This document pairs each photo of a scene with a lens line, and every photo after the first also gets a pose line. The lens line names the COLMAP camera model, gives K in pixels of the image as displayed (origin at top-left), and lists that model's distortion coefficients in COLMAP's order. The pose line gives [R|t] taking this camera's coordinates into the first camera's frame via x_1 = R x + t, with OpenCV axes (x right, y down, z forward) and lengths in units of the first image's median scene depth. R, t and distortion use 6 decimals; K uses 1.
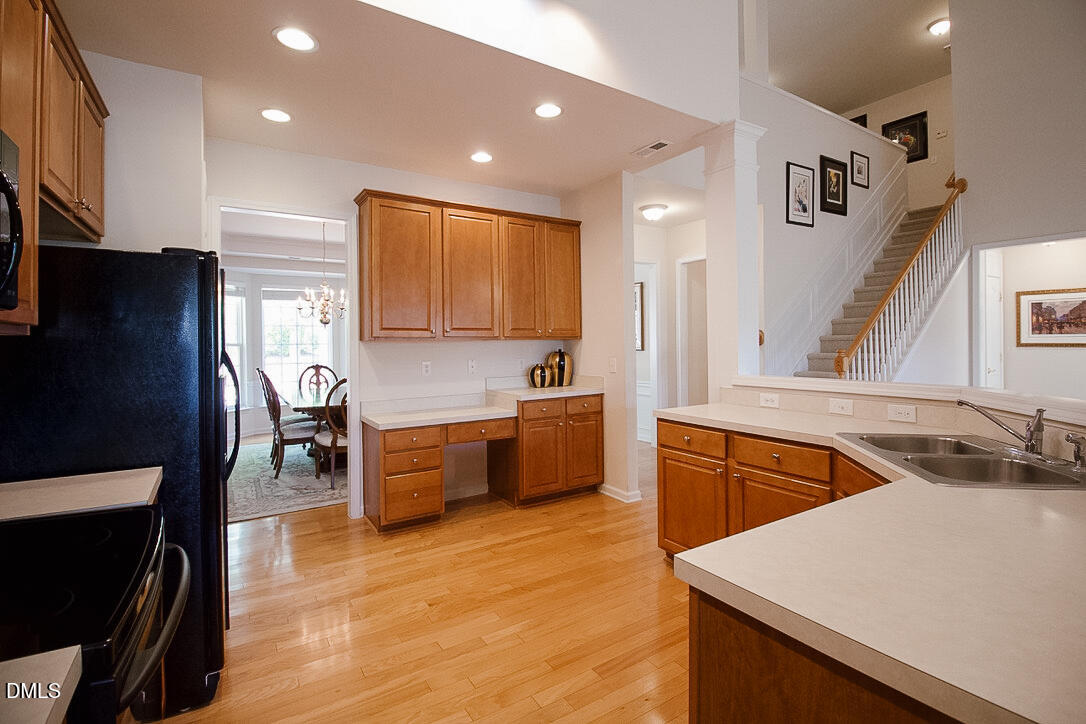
lens RADIAL K [[508.2, 0, 538.5], [0, 508.2, 346.5], [0, 0, 1]] dist [-0.000888, -0.008821]
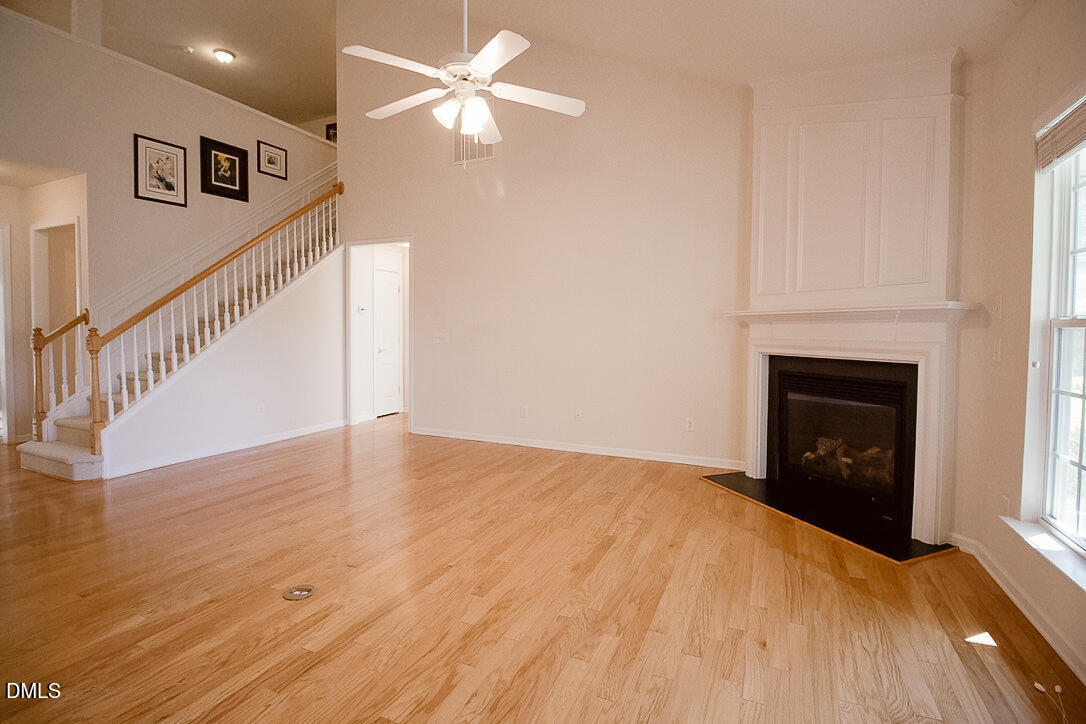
lens RADIAL K [[508.2, 0, 538.5], [0, 508.2, 346.5], [0, 0, 1]] dist [-0.000888, -0.008821]
pose [[0.841903, -0.002866, 0.539621, 0.628299], [-0.013471, 0.999563, 0.026325, 0.001788], [-0.539460, -0.029433, 0.841497, -0.226767]]
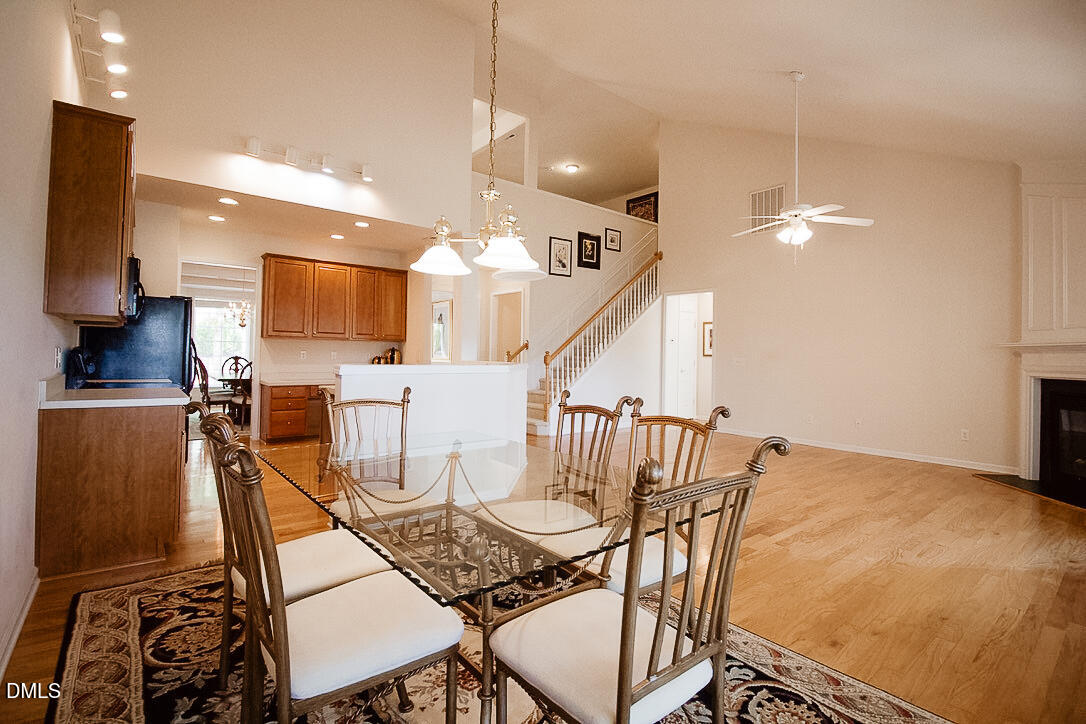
lens RADIAL K [[508.2, 0, 538.5], [0, 508.2, 346.5], [0, 0, 1]] dist [-0.000888, -0.008821]
pose [[0.992375, 0.032885, 0.118784, 0.278319], [-0.030841, 0.999344, -0.019010, 0.017151], [-0.119331, 0.015201, 0.992738, -0.604467]]
